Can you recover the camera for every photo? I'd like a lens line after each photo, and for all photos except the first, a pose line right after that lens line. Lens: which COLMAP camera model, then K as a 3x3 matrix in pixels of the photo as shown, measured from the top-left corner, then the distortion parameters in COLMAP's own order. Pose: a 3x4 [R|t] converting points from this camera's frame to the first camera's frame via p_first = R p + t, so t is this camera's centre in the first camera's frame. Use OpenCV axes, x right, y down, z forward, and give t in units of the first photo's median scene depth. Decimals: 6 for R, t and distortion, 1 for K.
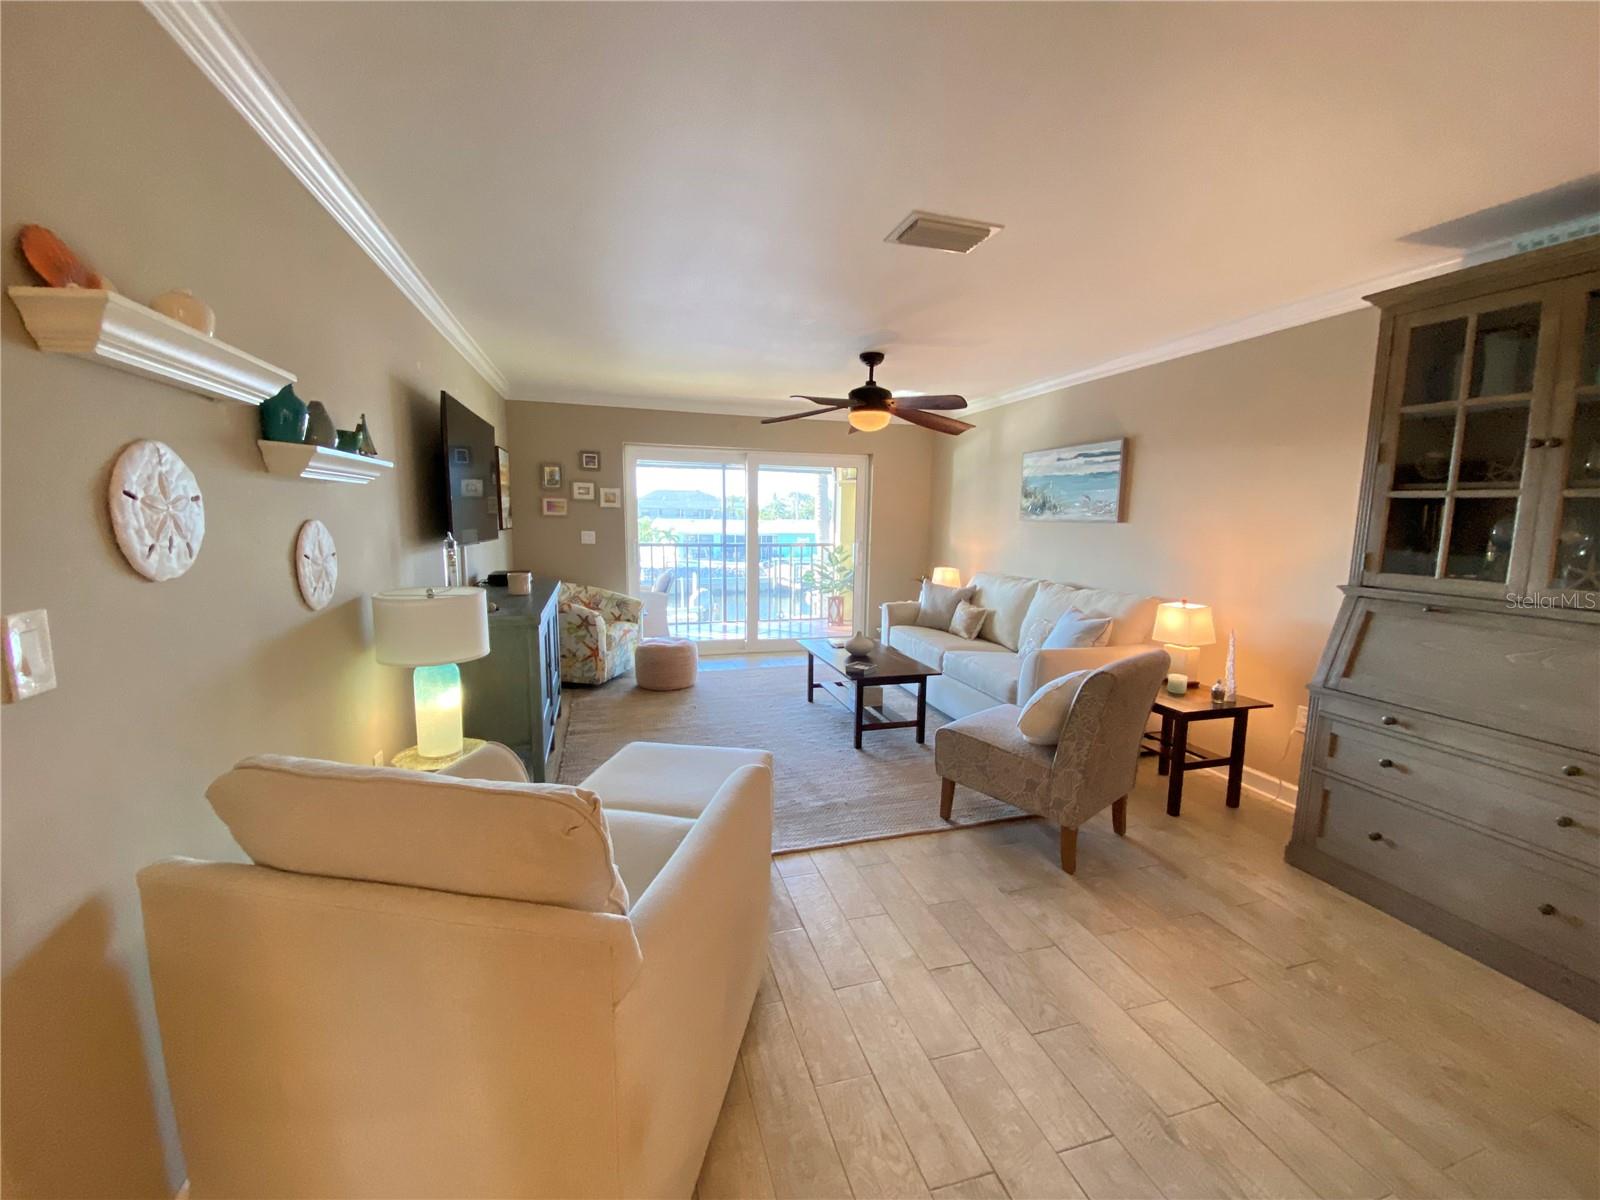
lens RADIAL K [[646.0, 0, 796.7], [0, 646.0, 597.1], [0, 0, 1]] dist [0.062855, -0.042285]
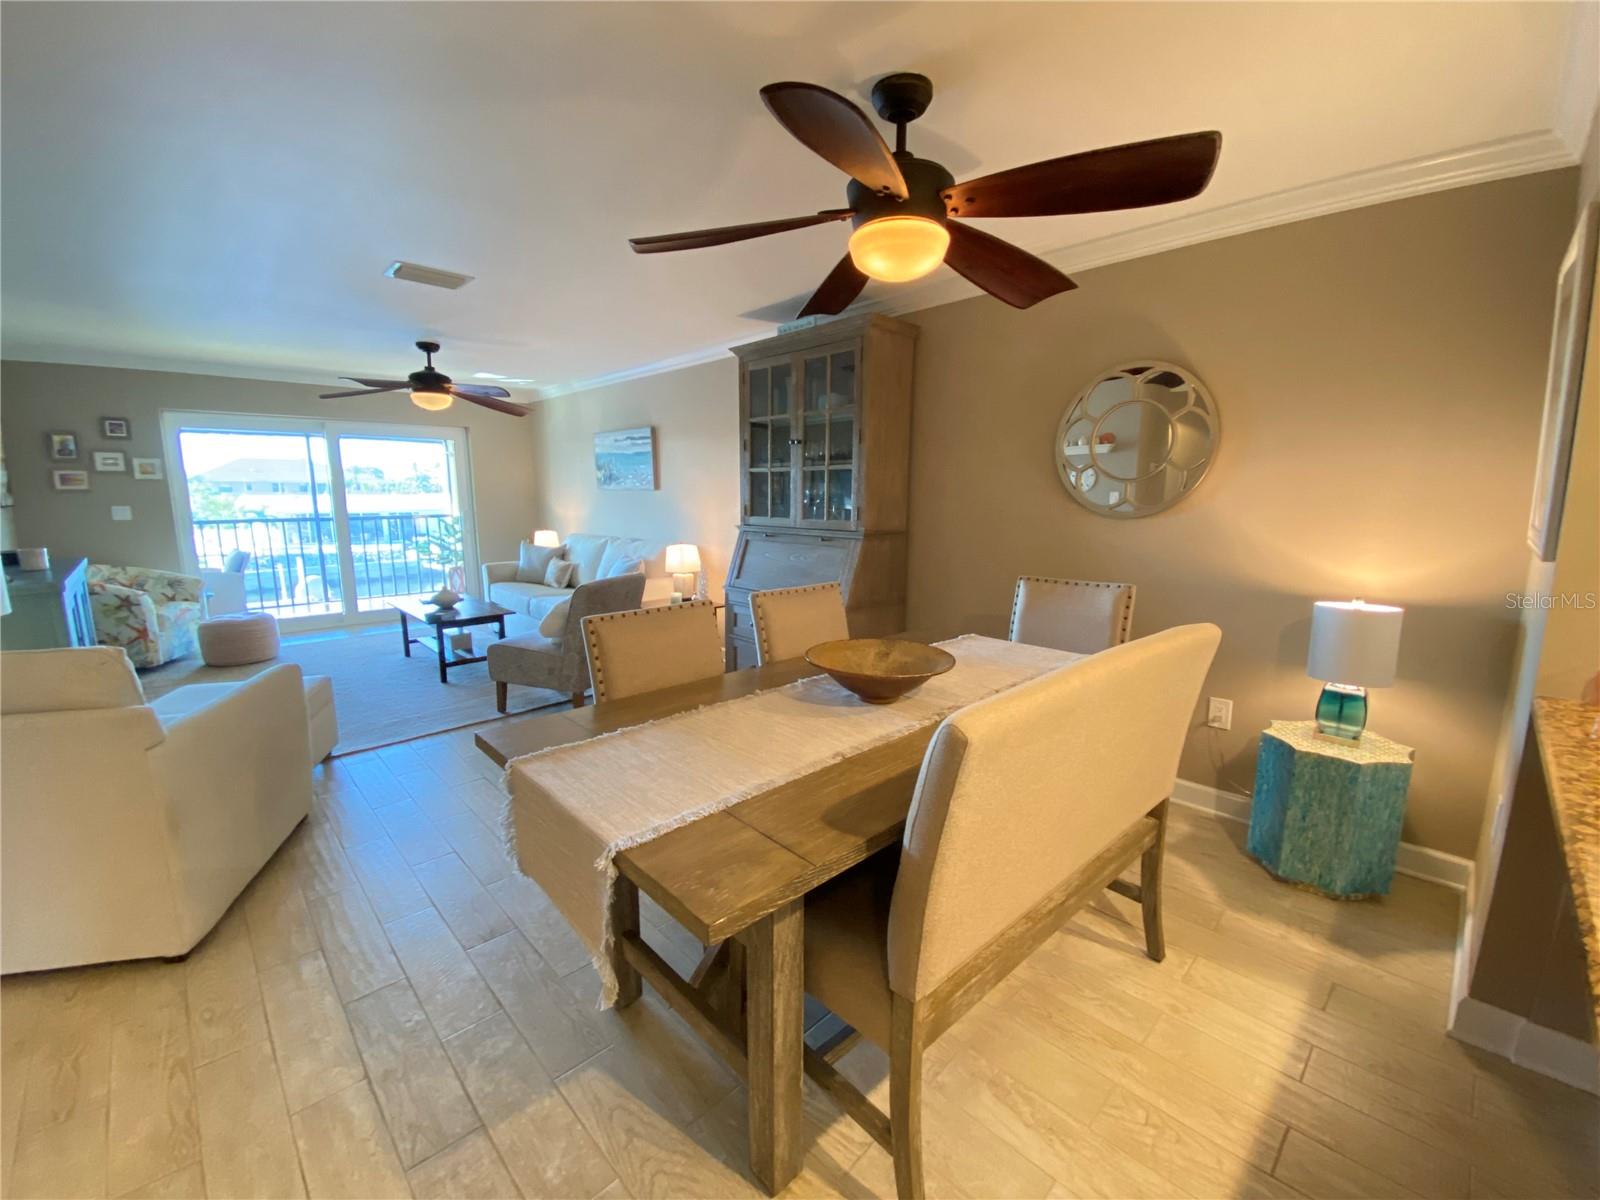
lens RADIAL K [[654.9, 0, 797.8], [0, 654.9, 596.7], [0, 0, 1]] dist [0.025152, -0.024172]
pose [[0.885413, -0.083445, 0.457254, 0.100998], [0.066373, 0.996370, 0.053307, 0.044330], [-0.460042, -0.016849, 0.887737, -0.282244]]
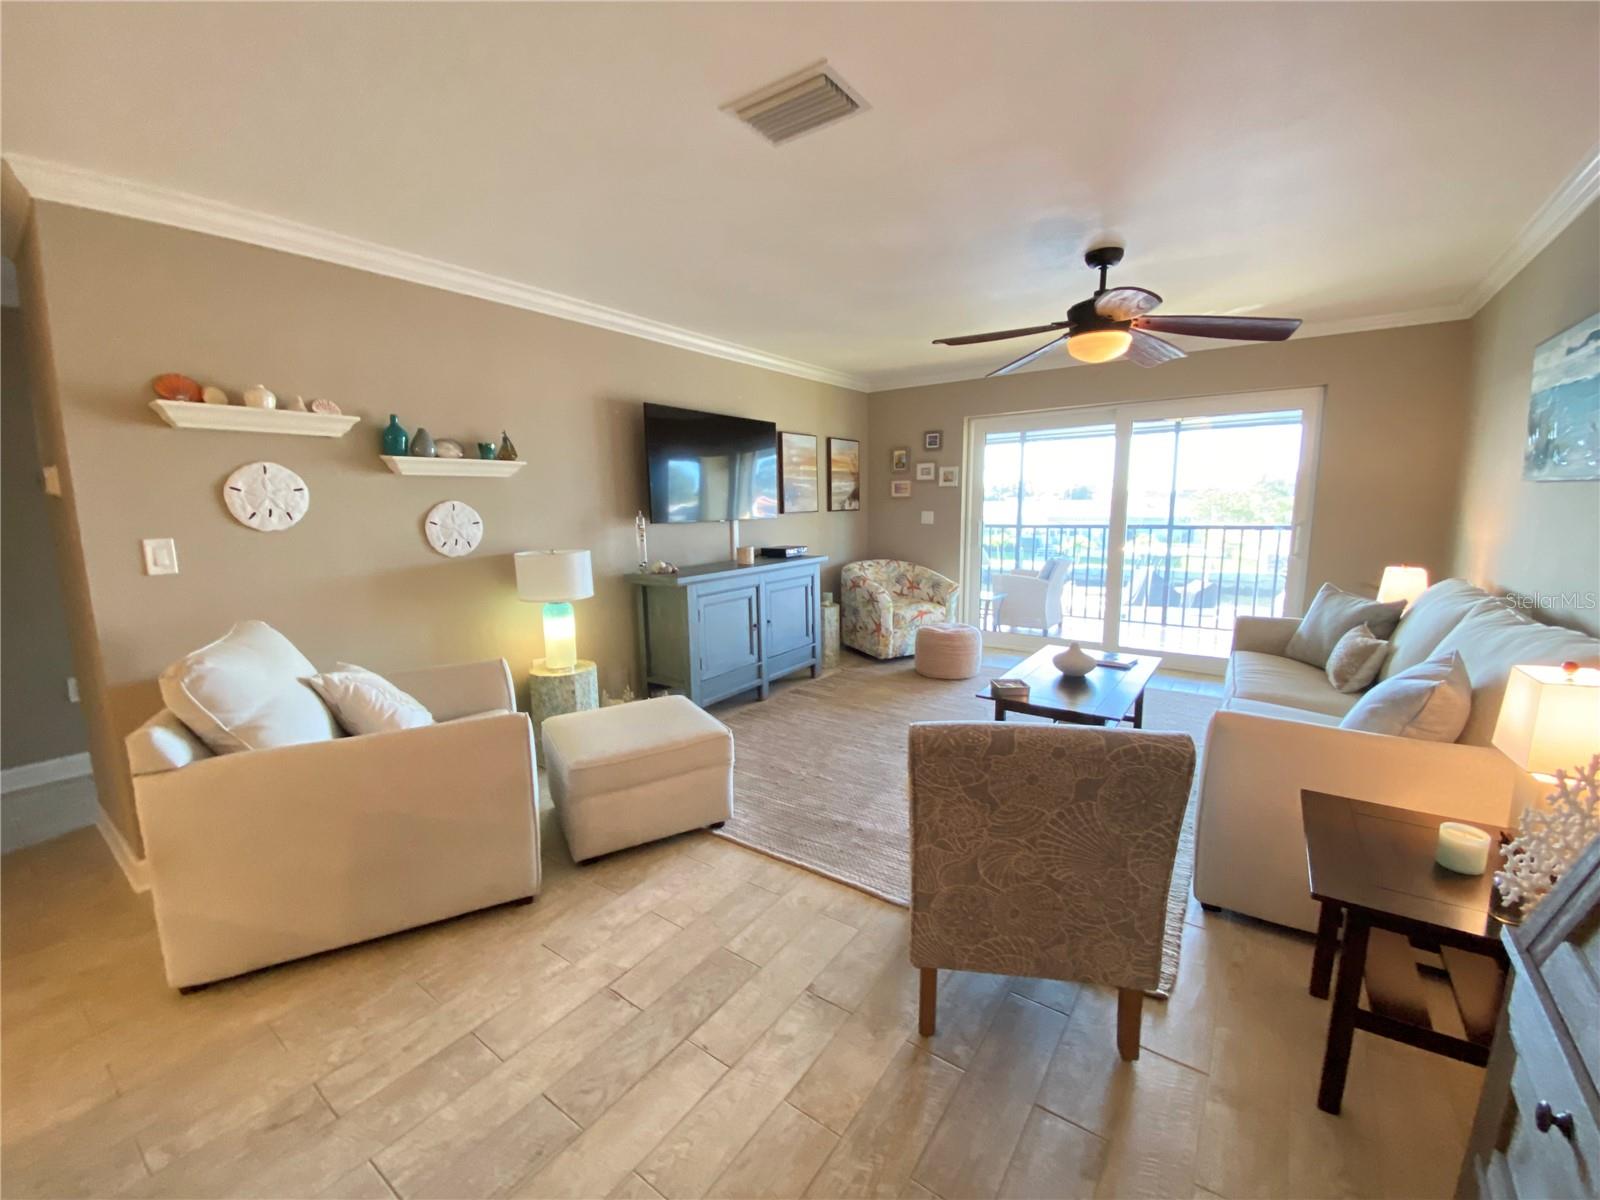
lens RADIAL K [[641.2, 0, 794.4], [0, 641.2, 601.1], [0, 0, 1]] dist [0.044123, -0.033656]
pose [[0.614207, 0.099087, -0.782900, 0.412218], [-0.074733, 0.994931, 0.067292, -0.016953], [0.785598, 0.017178, 0.618498, 0.260961]]
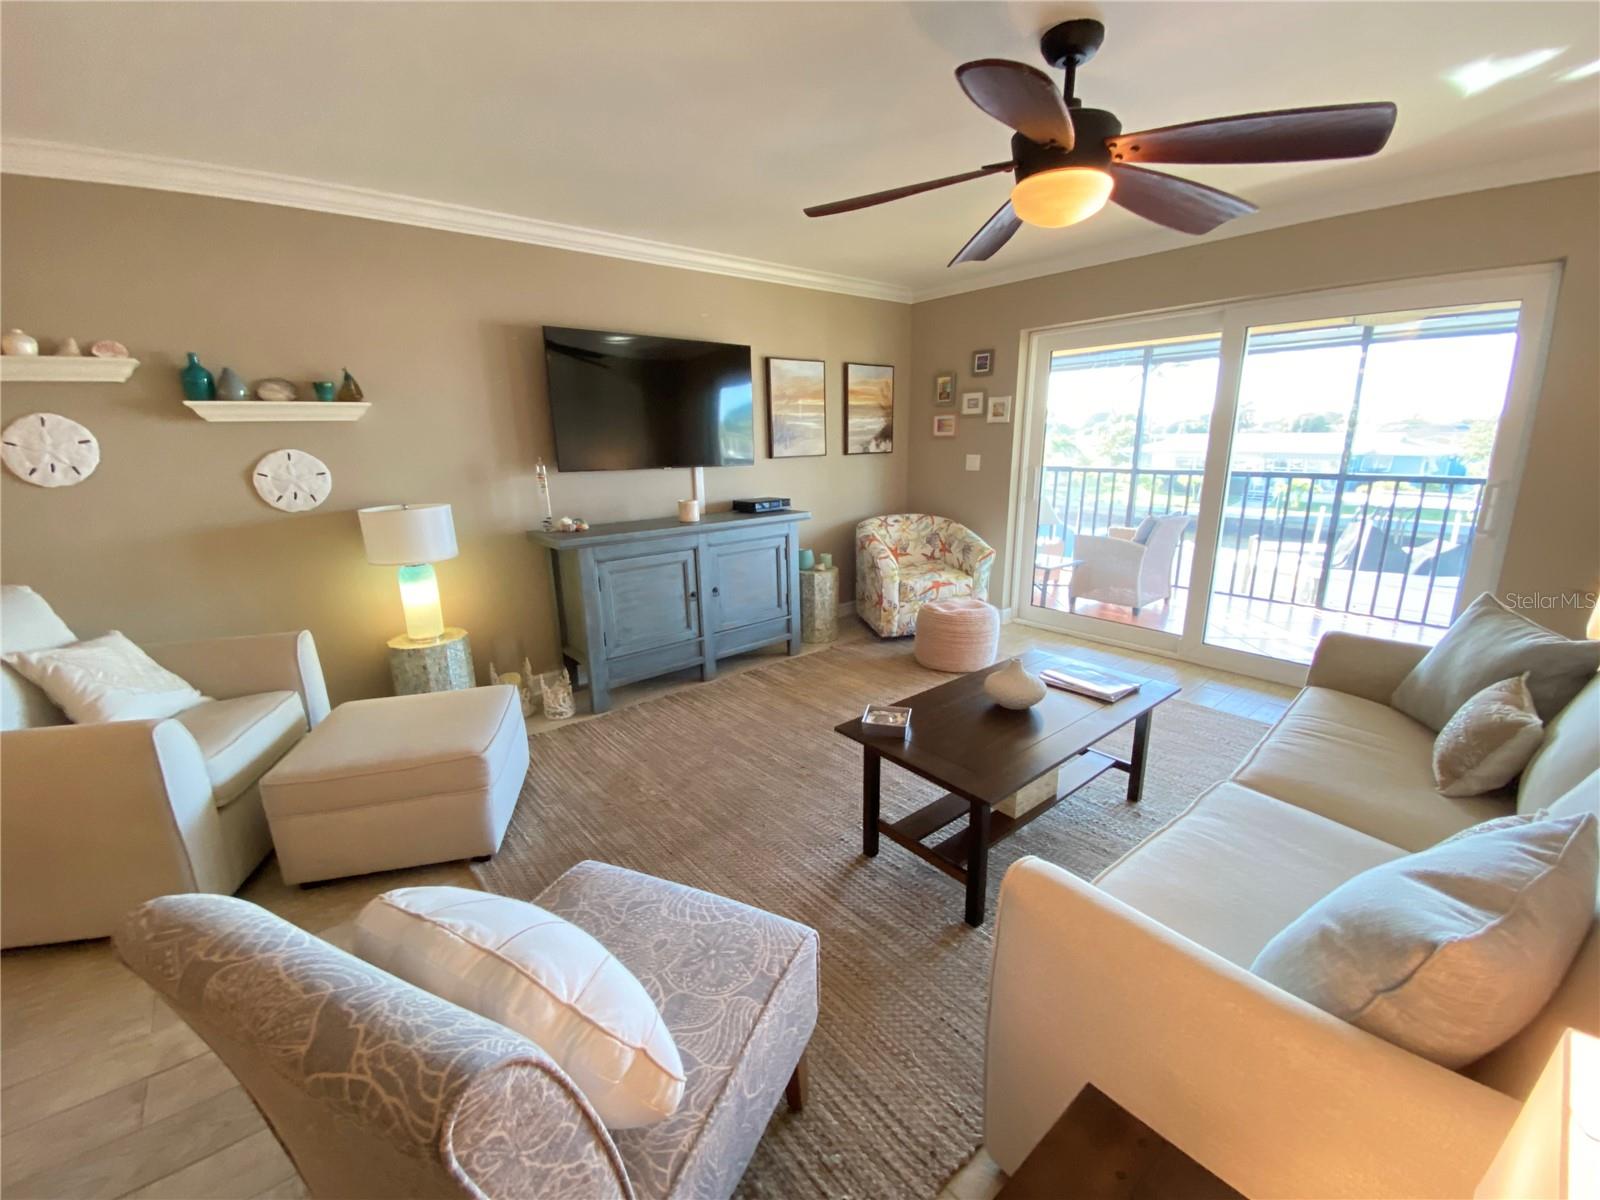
lens RADIAL K [[641.2, 0, 794.4], [0, 641.2, 601.1], [0, 0, 1]] dist [0.044123, -0.033656]
pose [[0.392737, 0.206266, -0.896221, 0.411314], [-0.090452, 0.978462, 0.185556, -0.061211], [0.915192, 0.008190, 0.402935, 0.560852]]
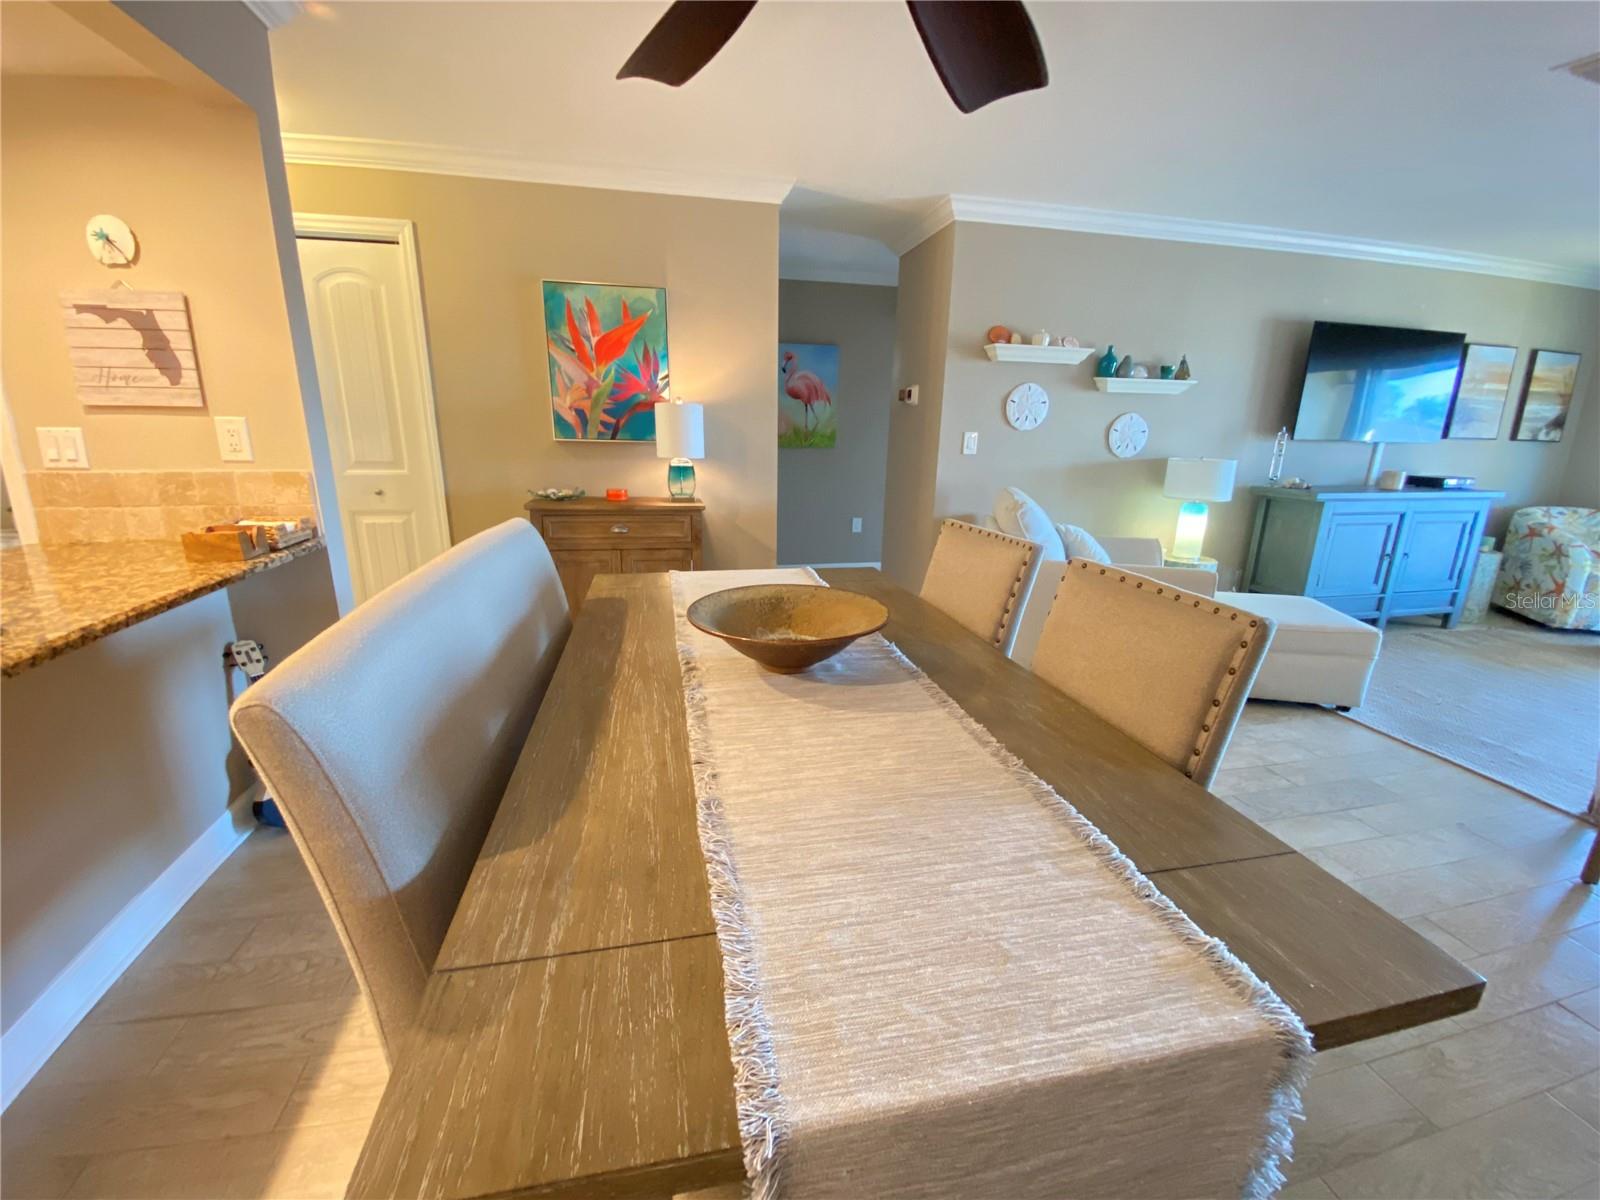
lens RADIAL K [[653.4, 0, 800.0], [0, 653.4, 600.0], [0, 0, 1]] dist [0.025011, -0.022036]
pose [[-0.052363, 0.249178, -0.967041, 0.572418], [-0.142668, 0.956570, 0.254205, 0.025934], [0.988385, 0.151277, -0.014539, 0.033547]]
